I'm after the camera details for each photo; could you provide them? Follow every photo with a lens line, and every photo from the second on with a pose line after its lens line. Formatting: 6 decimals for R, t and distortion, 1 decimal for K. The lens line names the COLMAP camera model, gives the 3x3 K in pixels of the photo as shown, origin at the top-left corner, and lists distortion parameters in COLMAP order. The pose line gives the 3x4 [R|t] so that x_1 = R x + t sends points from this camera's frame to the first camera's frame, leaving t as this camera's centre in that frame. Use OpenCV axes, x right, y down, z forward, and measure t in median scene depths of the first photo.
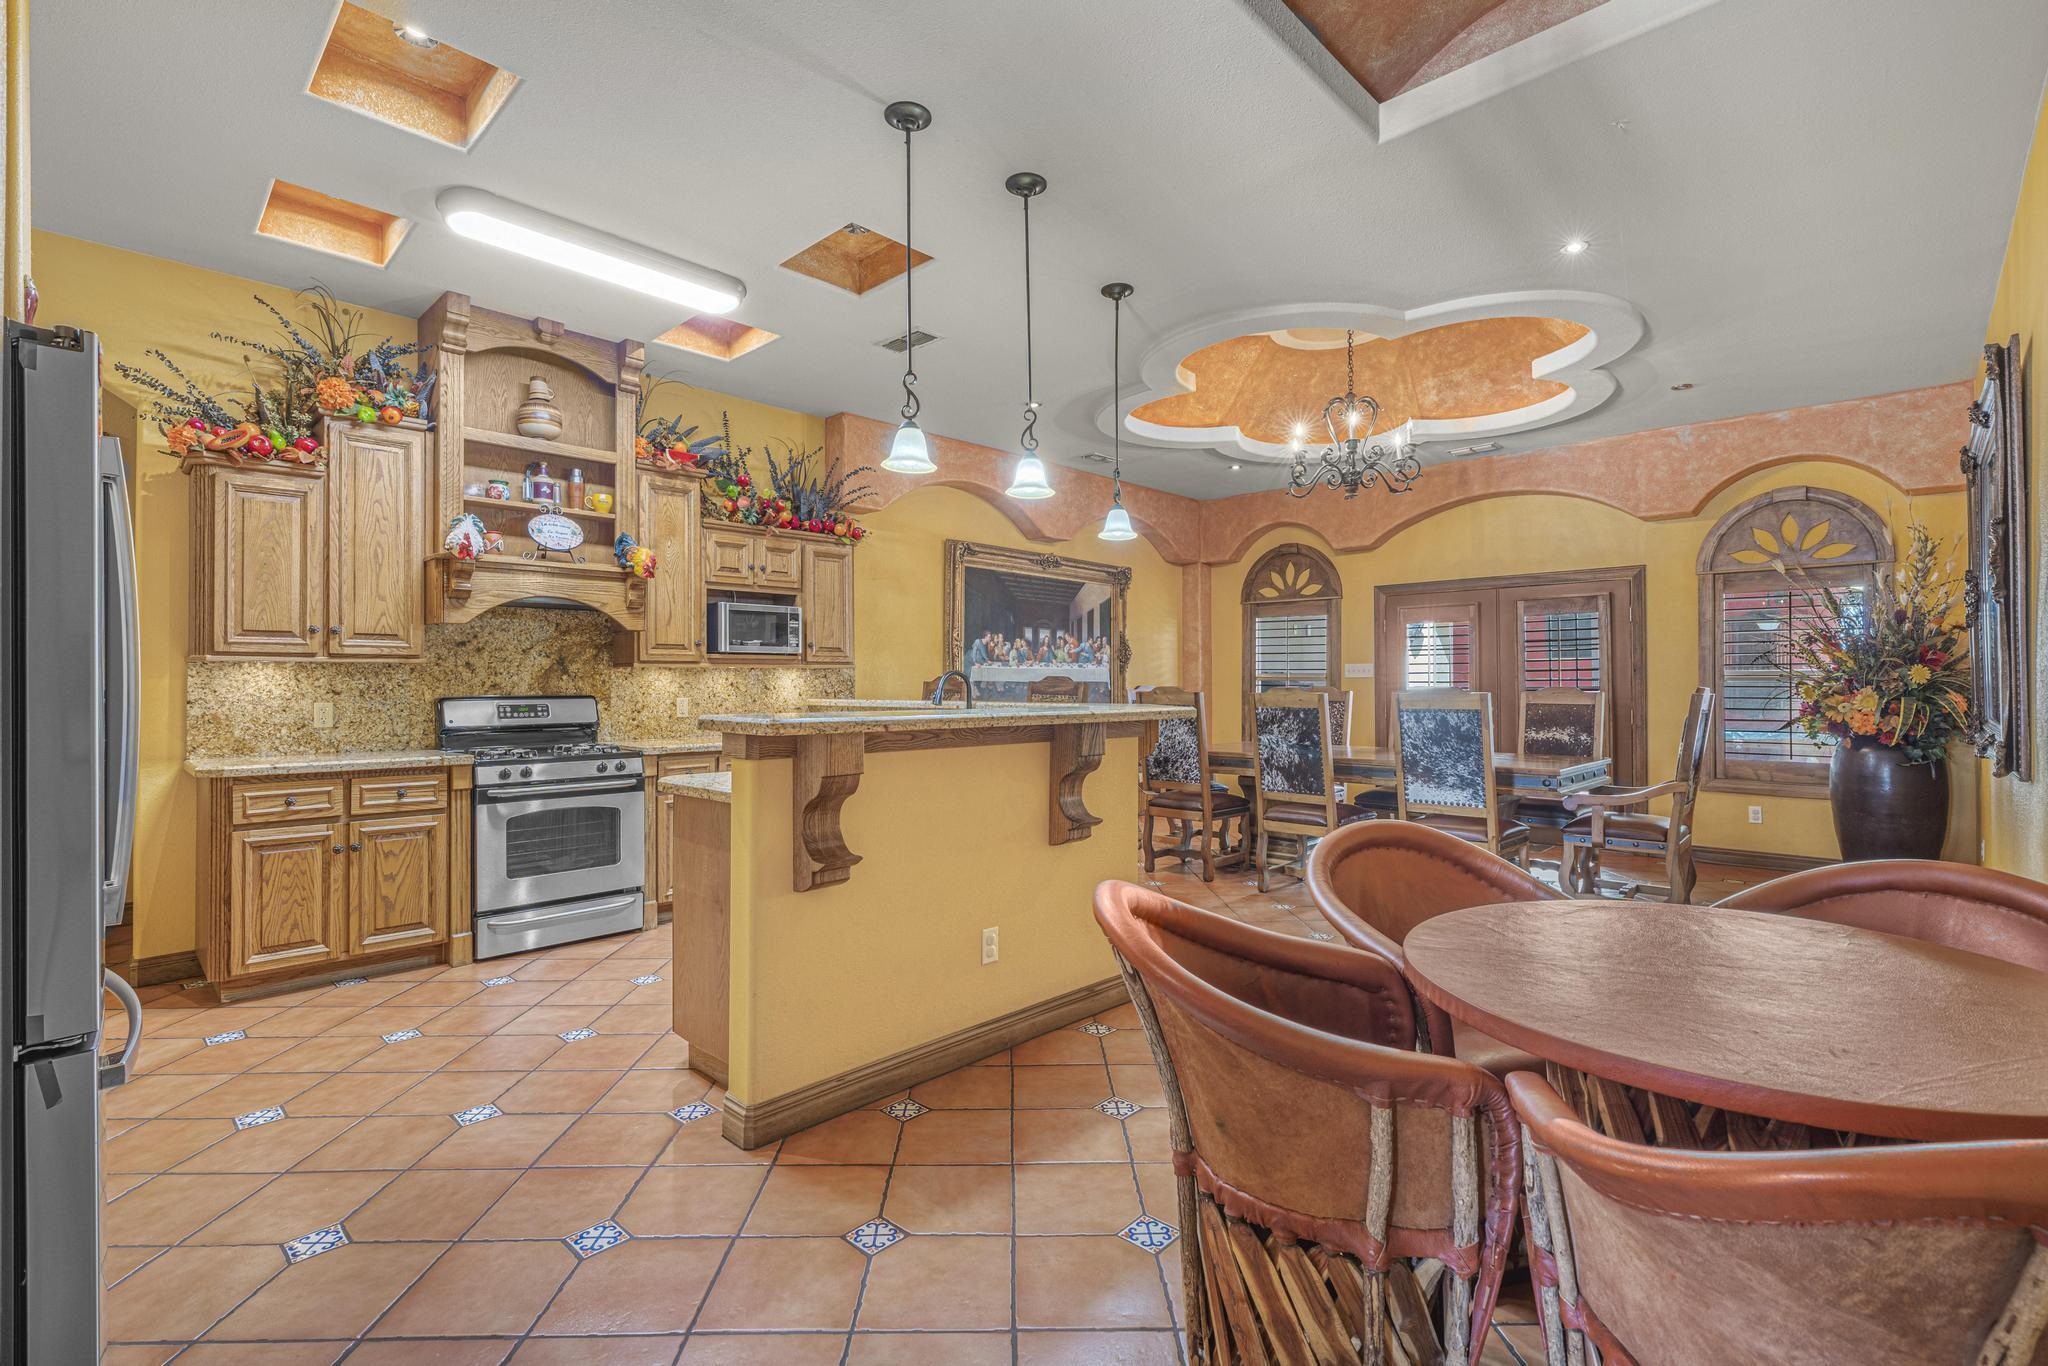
lens RADIAL K [[930.8, 0, 1023.5], [0, 930.8, 675.2], [0, 0, 1]] dist [-0.006973, 0.002048]
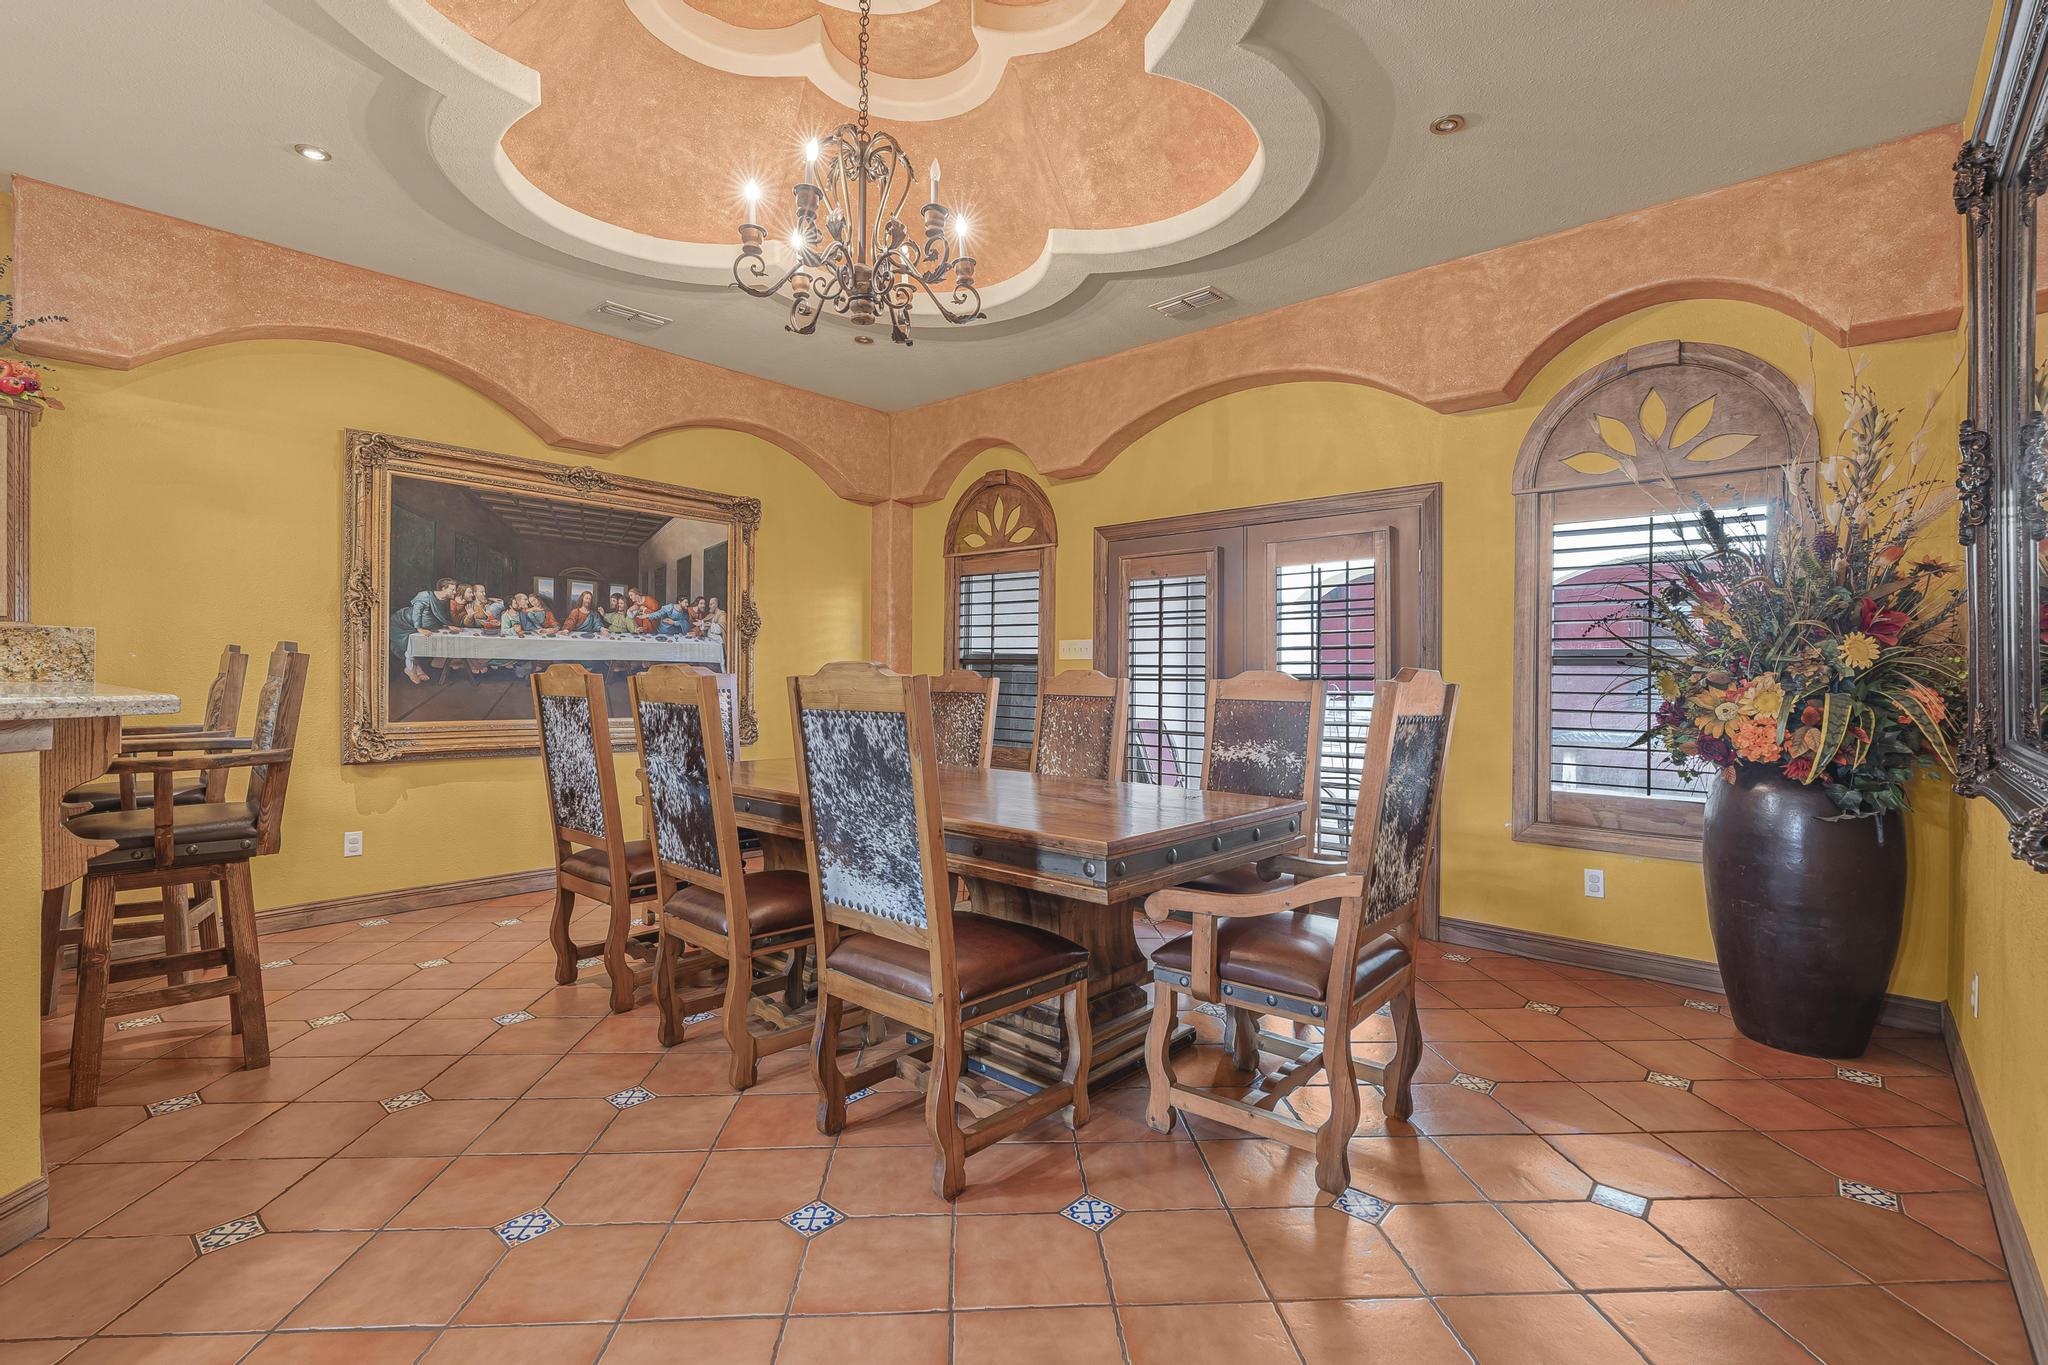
lens RADIAL K [[930.8, 0, 1018.2], [0, 930.8, 675.9], [0, 0, 1]] dist [-0.006973, 0.002048]
pose [[0.999297, 0.008386, 0.036536, 0.456648], [-0.008776, 0.999906, 0.010525, 0.011891], [-0.036444, -0.010838, 0.999277, 0.476327]]
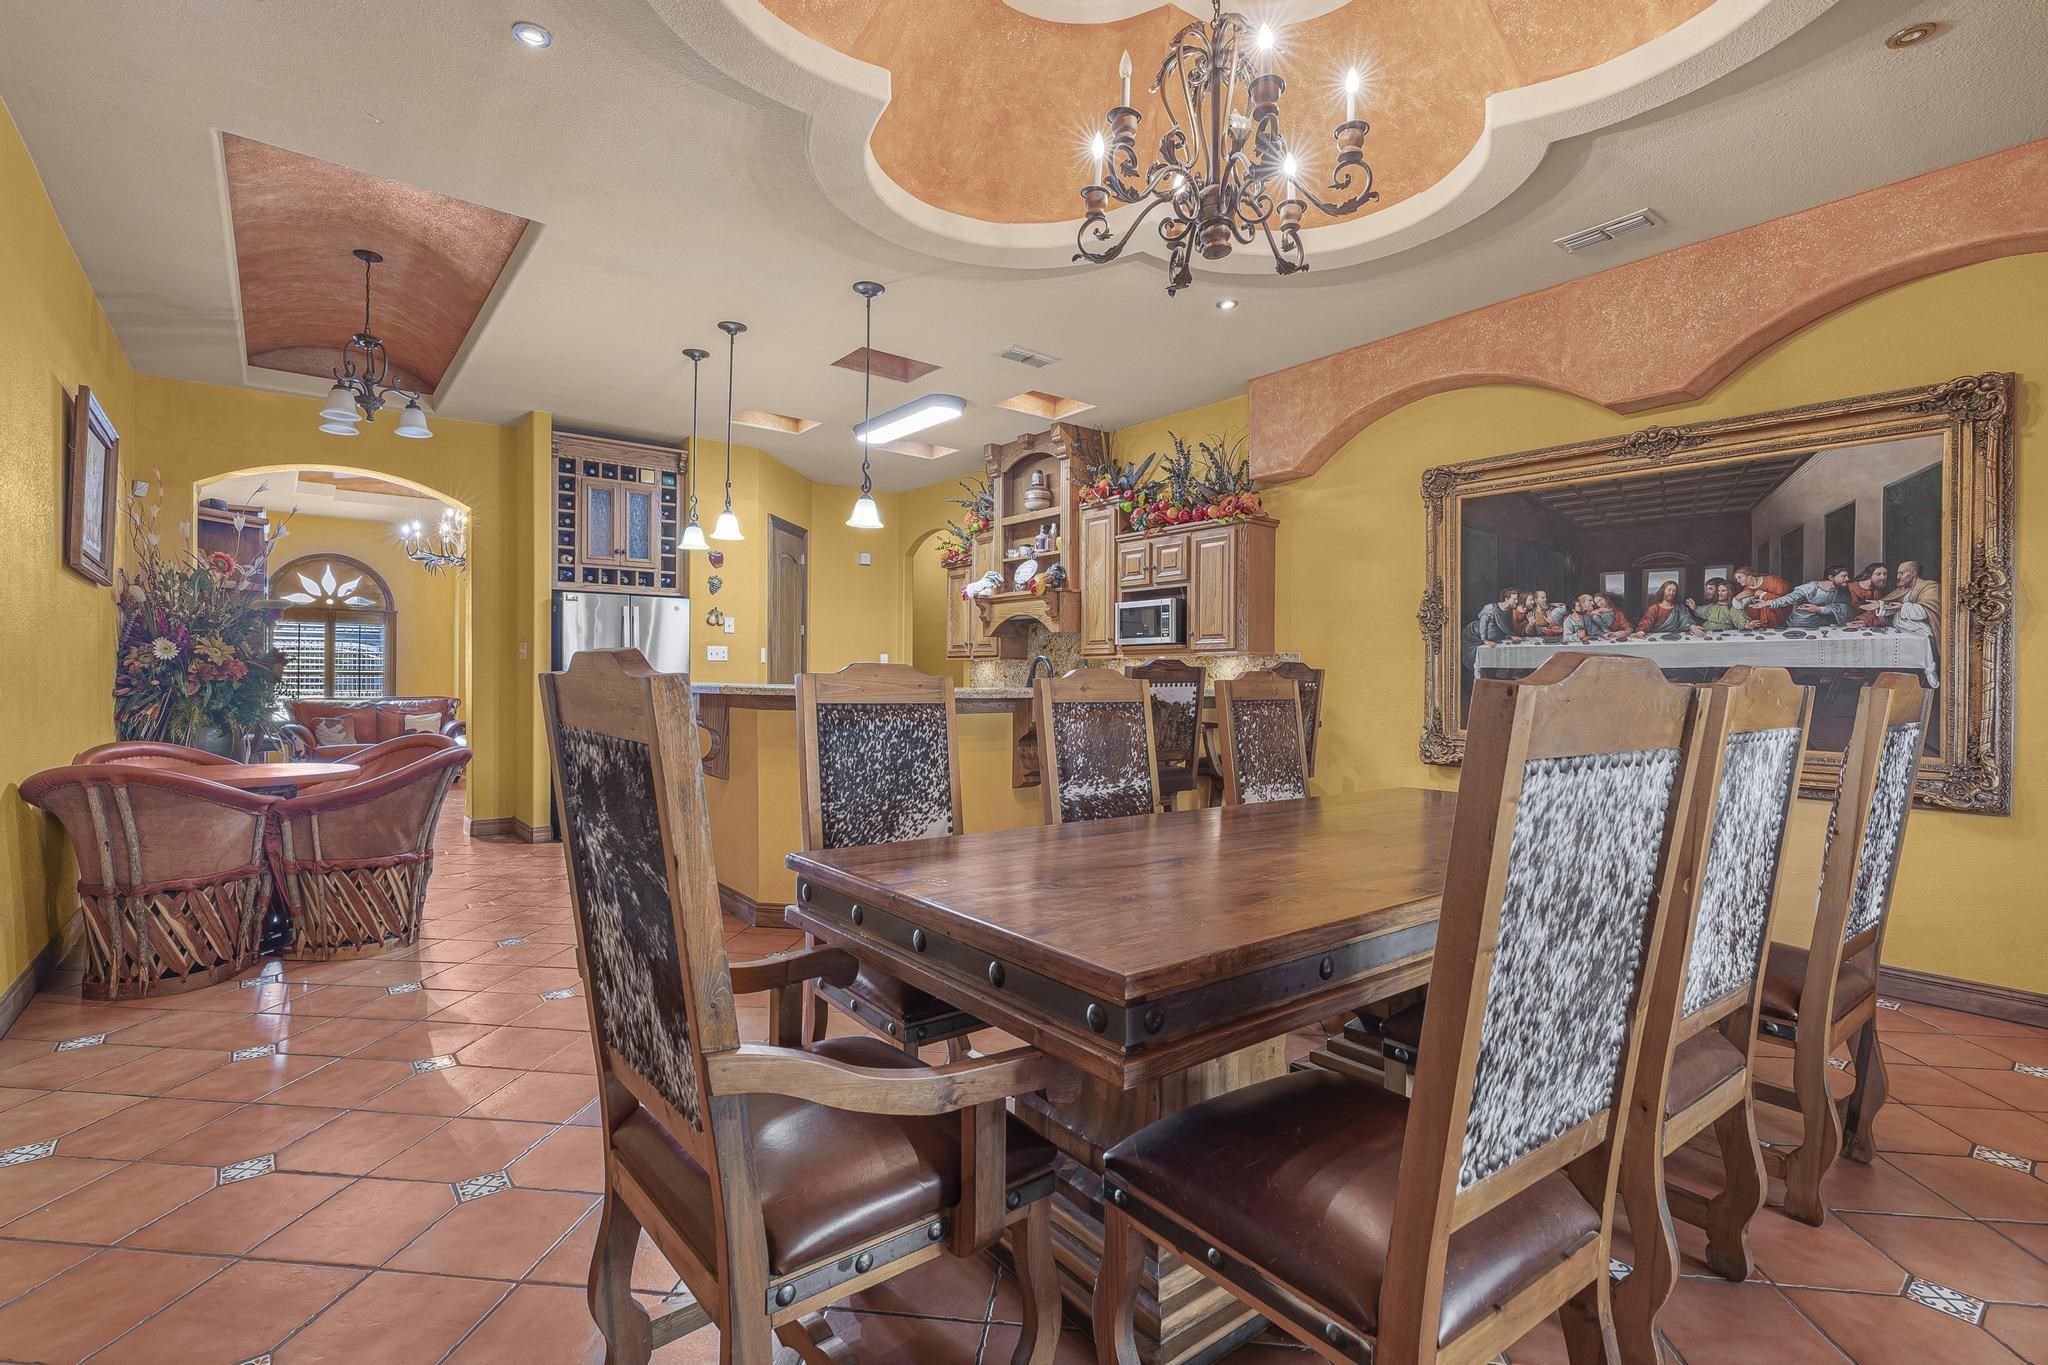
lens RADIAL K [[930.8, 0, 1039.7], [0, 930.8, 679.2], [0, 0, 1]] dist [-0.006973, 0.002048]
pose [[-0.119560, 0.002029, -0.992825, 0.871539], [0.001606, 0.999997, 0.001850, 0.016649], [0.992826, -0.001374, -0.119563, 1.044054]]
